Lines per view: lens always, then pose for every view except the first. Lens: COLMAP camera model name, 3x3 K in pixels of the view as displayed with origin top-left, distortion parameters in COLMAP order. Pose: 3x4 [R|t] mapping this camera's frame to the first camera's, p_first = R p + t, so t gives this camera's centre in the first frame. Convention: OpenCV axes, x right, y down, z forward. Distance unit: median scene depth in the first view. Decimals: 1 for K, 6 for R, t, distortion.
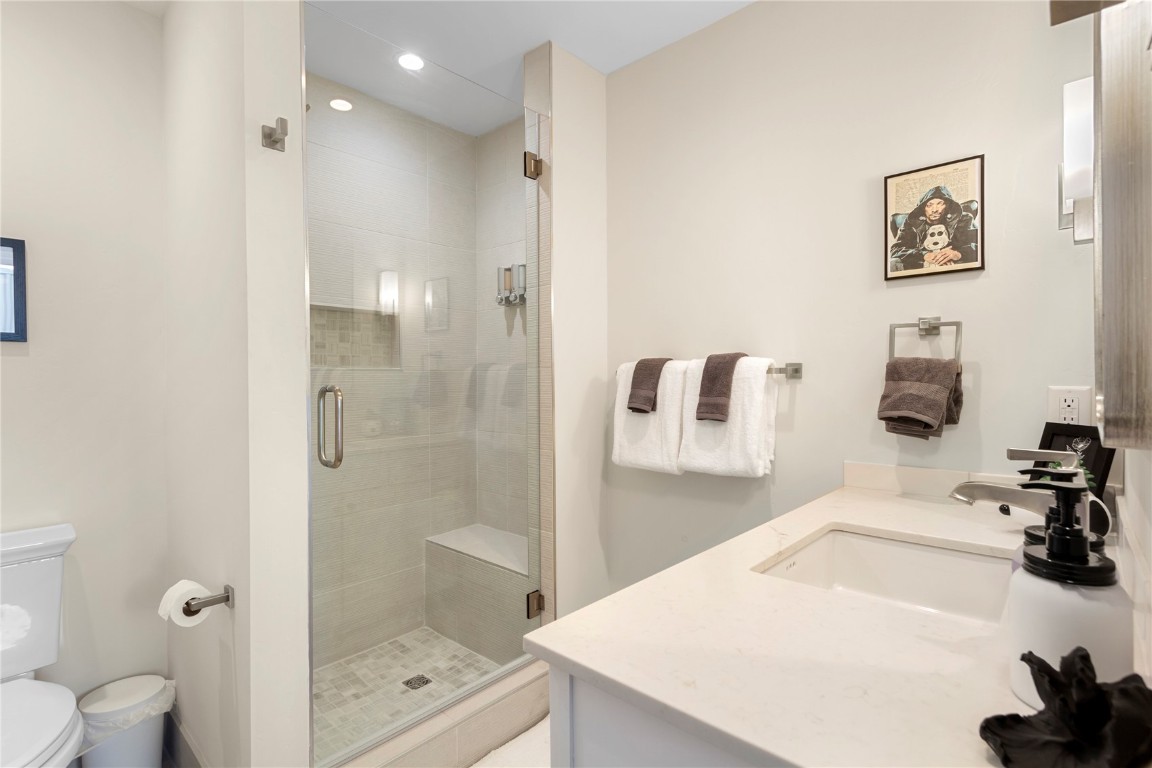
lens RADIAL K [[536.1, 0, 573.1], [0, 536.1, 385.9], [0, 0, 1]] dist [-0.001549, -0.000190]
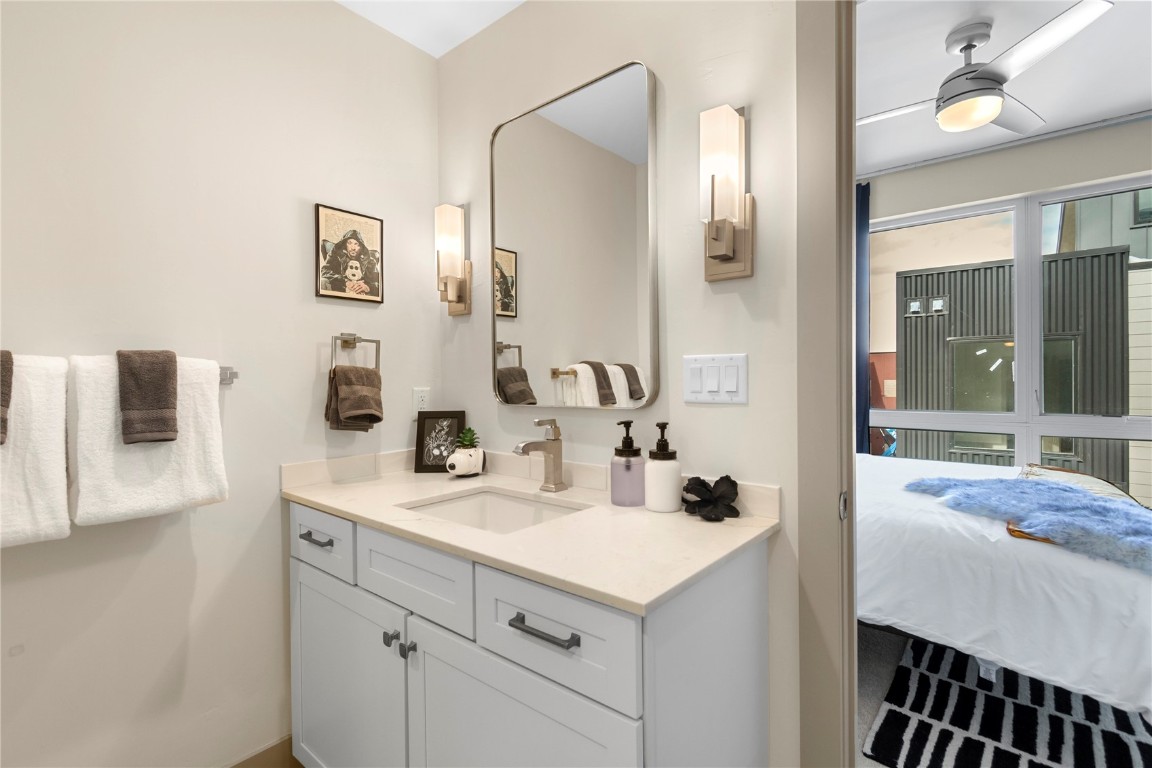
lens RADIAL K [[536.1, 0, 574.1], [0, 536.1, 380.7], [0, 0, 1]] dist [-0.001549, -0.000190]
pose [[-0.051708, 0.003465, 0.998656, -0.585626], [0.019684, 0.999803, -0.002450, -0.006495], [-0.998468, 0.019531, -0.051766, 0.547351]]
